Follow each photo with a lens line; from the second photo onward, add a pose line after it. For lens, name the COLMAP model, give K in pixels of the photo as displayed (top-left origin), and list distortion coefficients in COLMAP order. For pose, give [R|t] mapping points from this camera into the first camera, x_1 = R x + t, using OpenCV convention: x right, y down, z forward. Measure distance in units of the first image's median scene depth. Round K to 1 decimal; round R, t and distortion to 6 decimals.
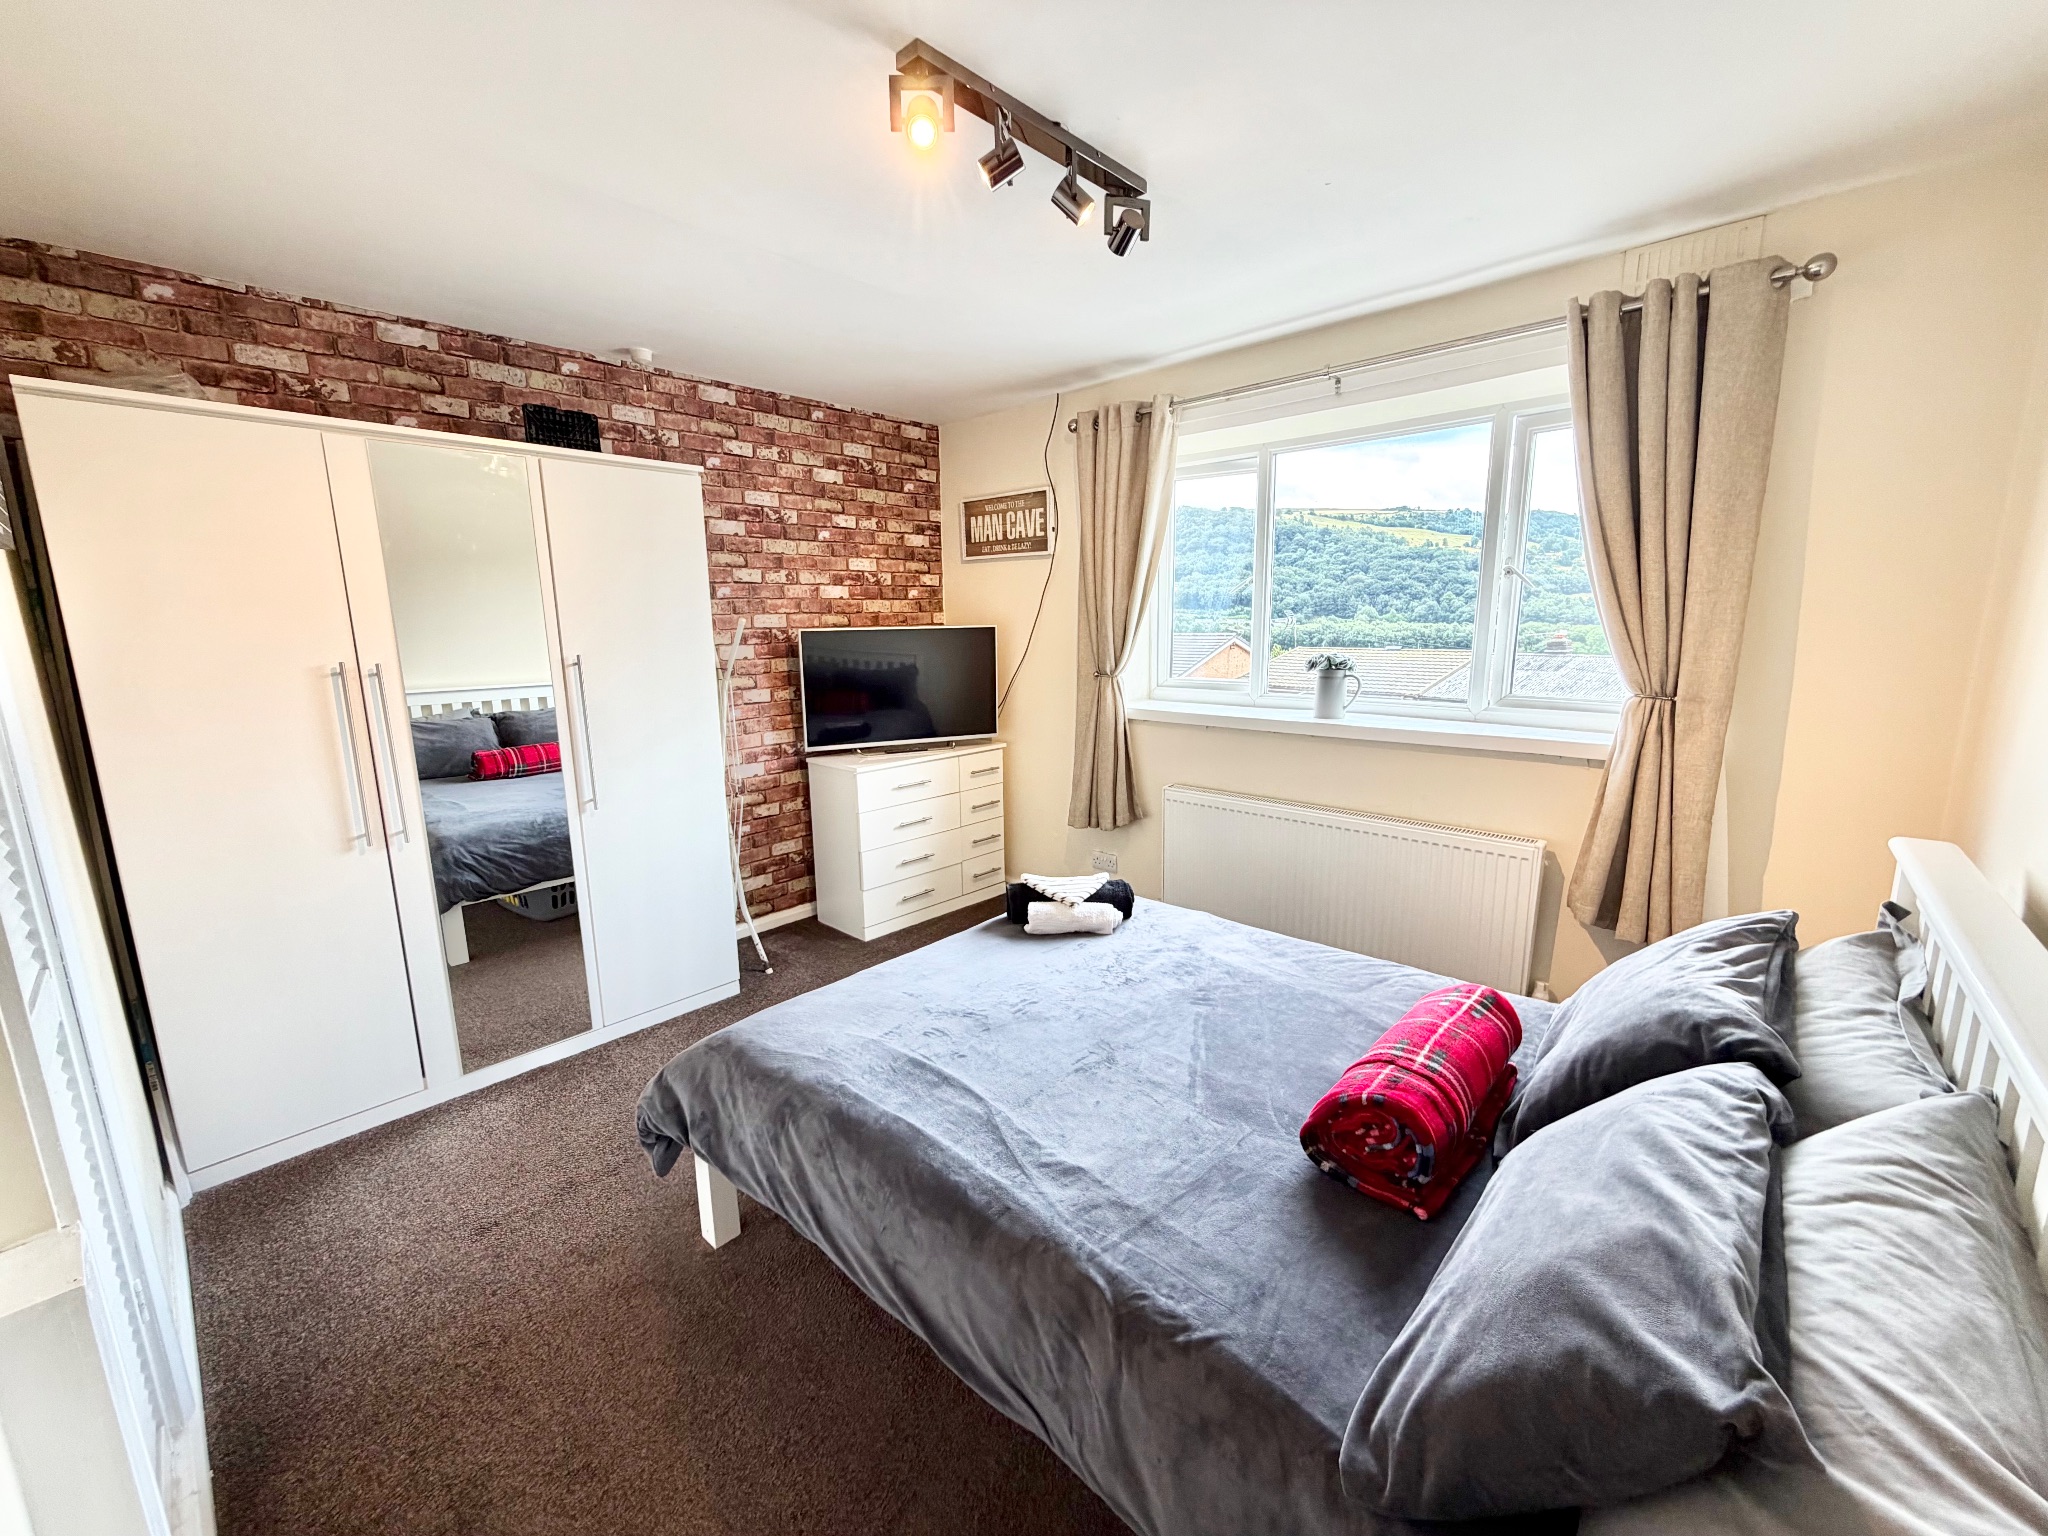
lens RADIAL K [[818.6, 0, 1017.7], [0, 818.6, 769.1], [0, 0, 1]] dist [0.000397, 0.000516]
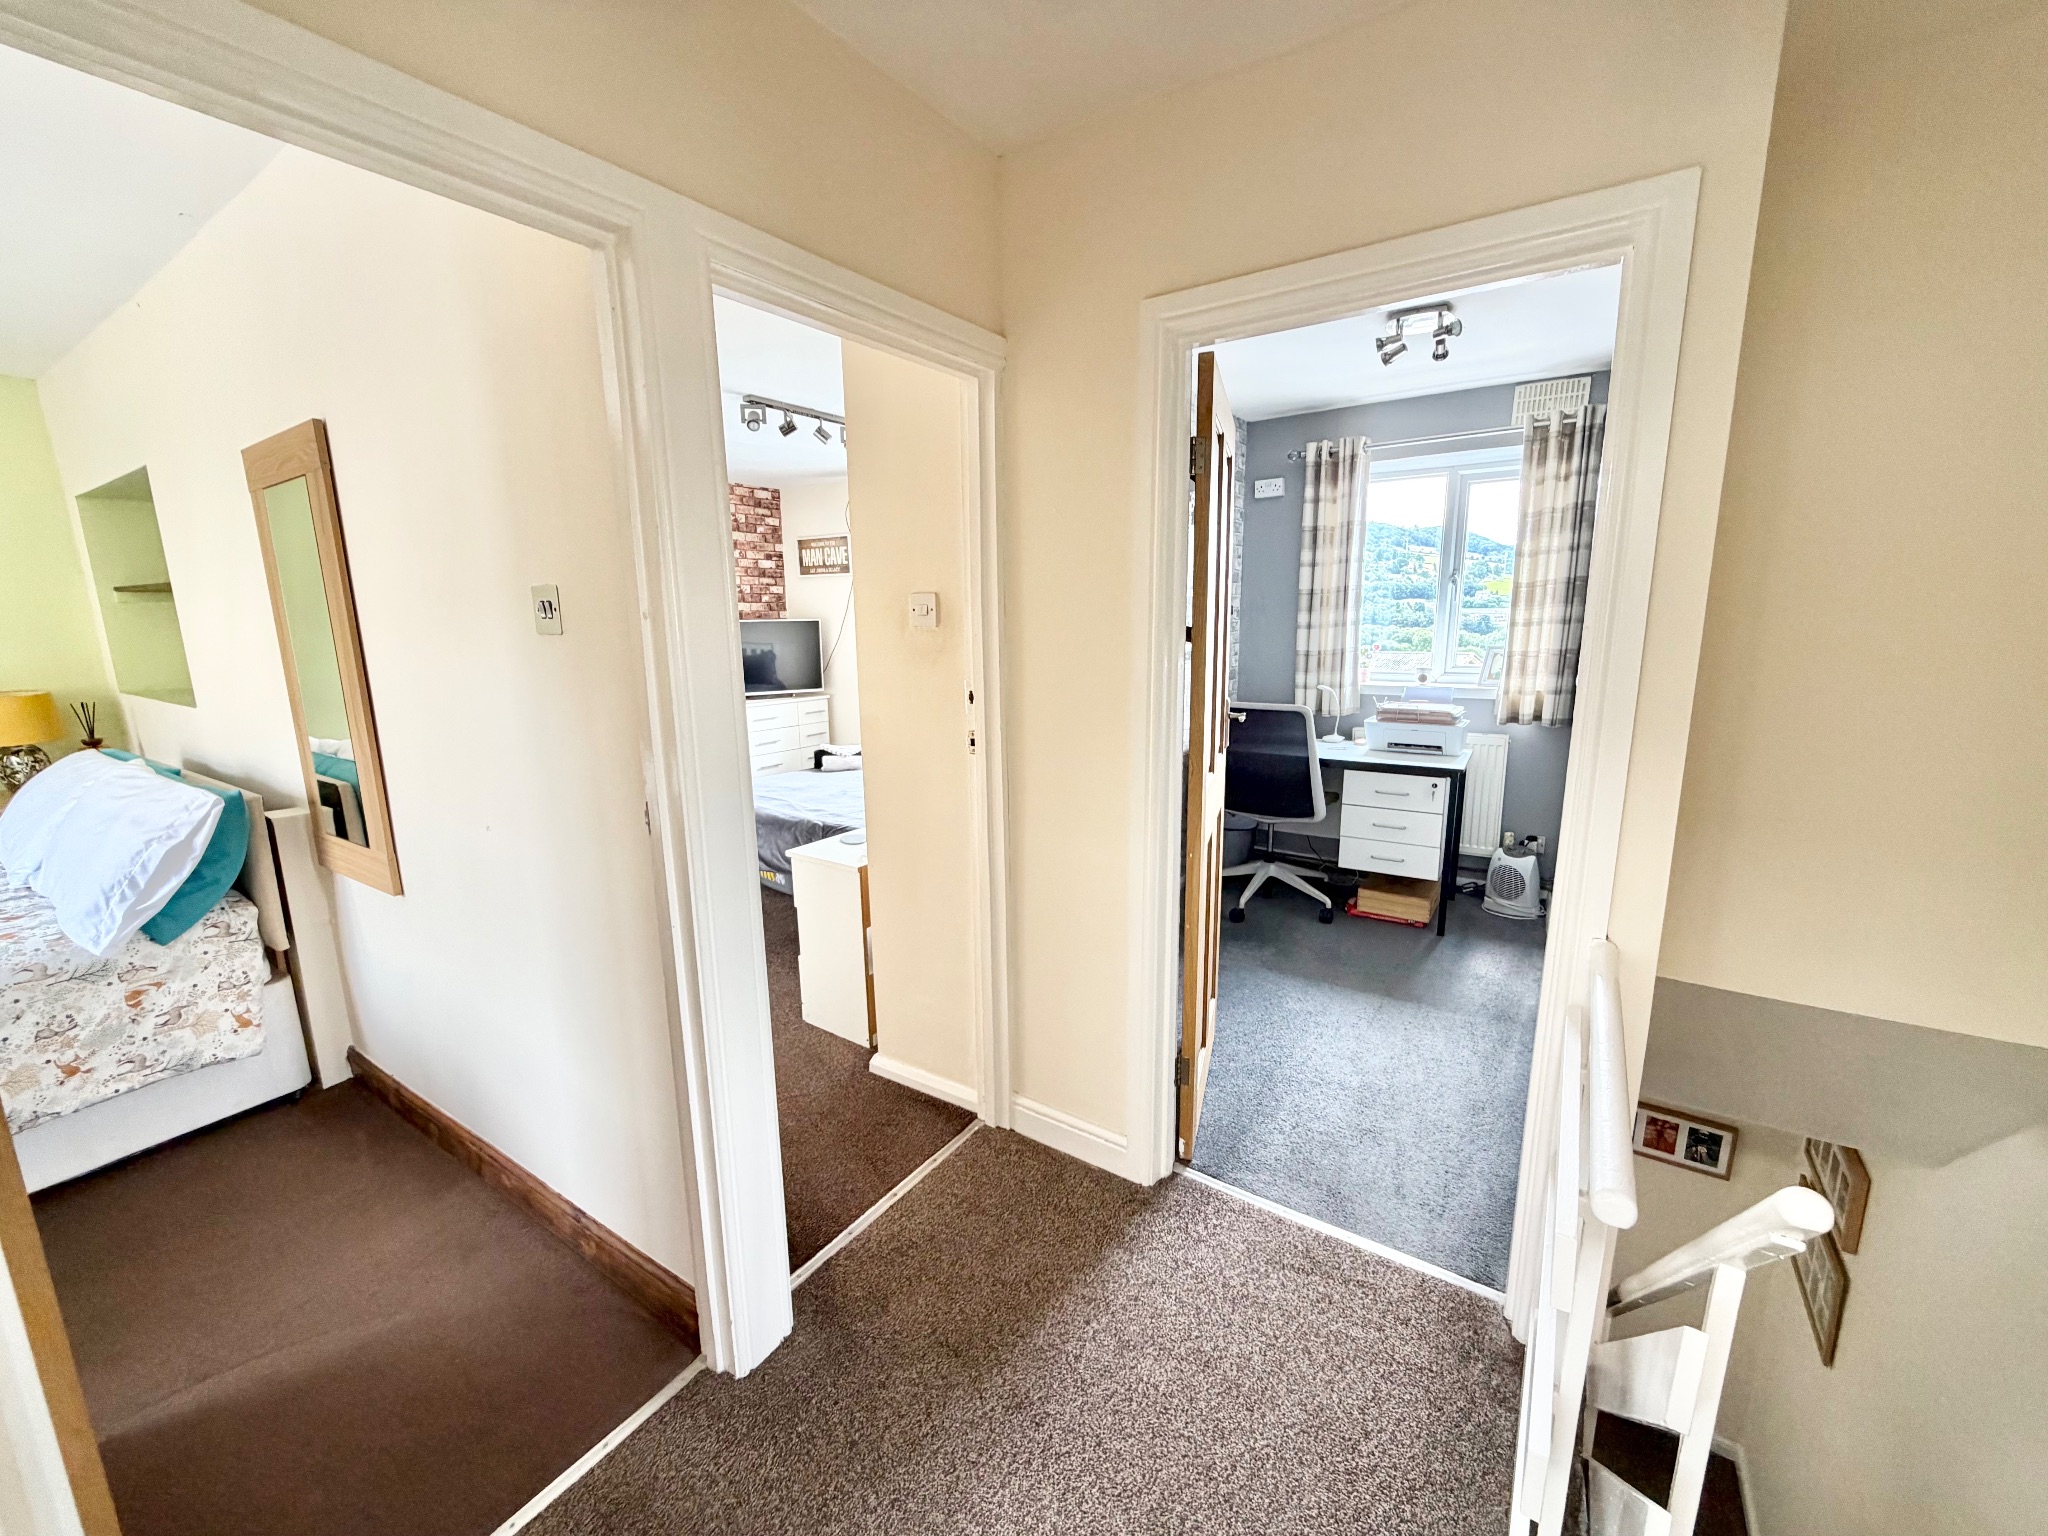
lens RADIAL K [[818.6, 0, 1017.7], [0, 818.6, 769.1], [0, 0, 1]] dist [0.000397, 0.000516]
pose [[0.988573, -0.024556, 0.148730, 0.104100], [0.024906, 0.999690, -0.000492, 0.117238], [-0.148671, 0.004191, 0.988878, -0.585971]]
